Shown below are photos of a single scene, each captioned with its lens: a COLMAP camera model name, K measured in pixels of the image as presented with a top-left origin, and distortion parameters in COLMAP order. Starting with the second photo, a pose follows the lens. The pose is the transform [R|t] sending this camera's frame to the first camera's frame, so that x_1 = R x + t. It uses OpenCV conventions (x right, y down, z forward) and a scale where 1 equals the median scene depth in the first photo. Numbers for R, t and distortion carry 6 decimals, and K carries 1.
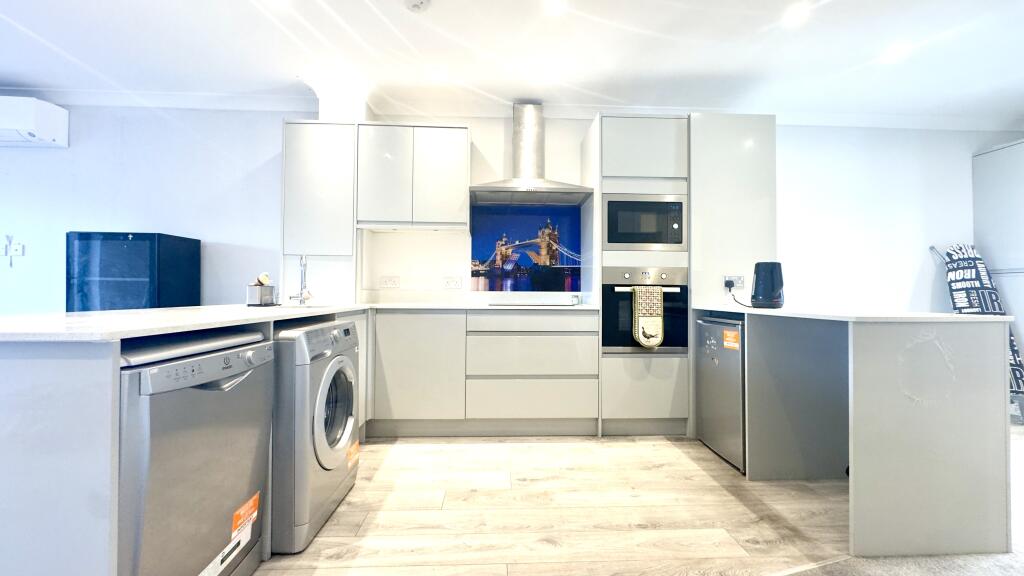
lens RADIAL K [[410.2, 0, 510.4], [0, 410.2, 288.5], [0, 0, 1]] dist [-0.001131, 0.000267]
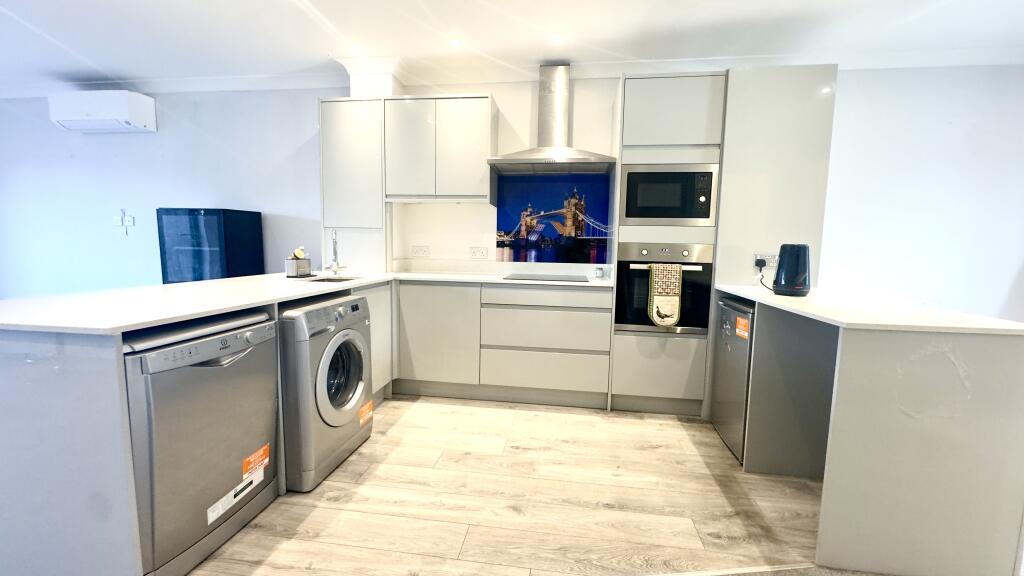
lens RADIAL K [[410.2, 0, 510.3], [0, 410.2, 288.2], [0, 0, 1]] dist [-0.001131, 0.000267]
pose [[0.982878, 0.031659, -0.181515, 0.152517], [-0.010232, 0.992986, 0.117786, -0.057559], [0.183971, -0.113912, 0.976309, -0.003000]]
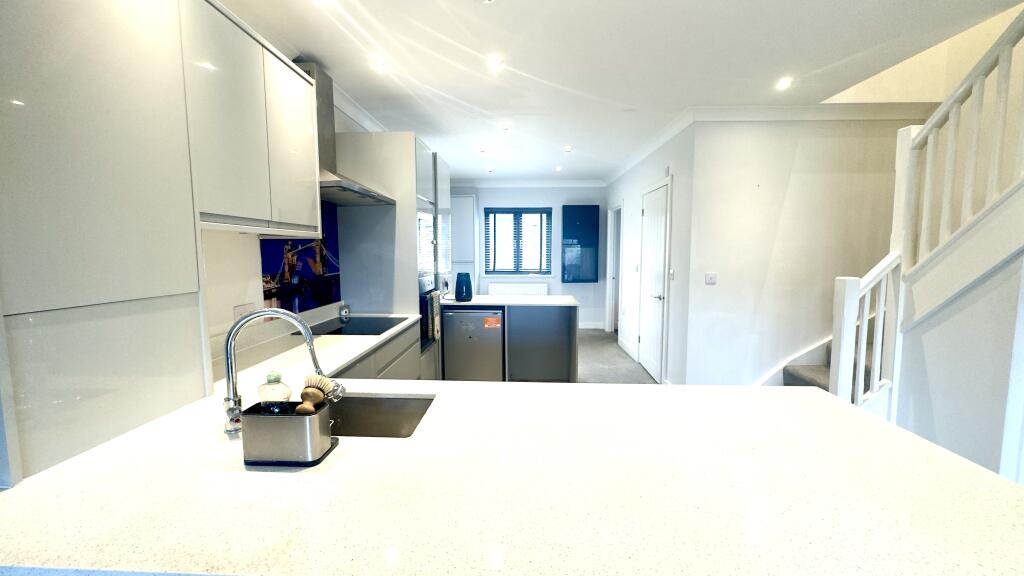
lens RADIAL K [[410.2, 0, 510.6], [0, 410.2, 289.2], [0, 0, 1]] dist [-0.001131, 0.000267]
pose [[0.080225, -0.103132, 0.991427, -0.851915], [-0.013036, 0.994439, 0.104500, -0.143478], [-0.996692, -0.021308, 0.078434, 0.668756]]
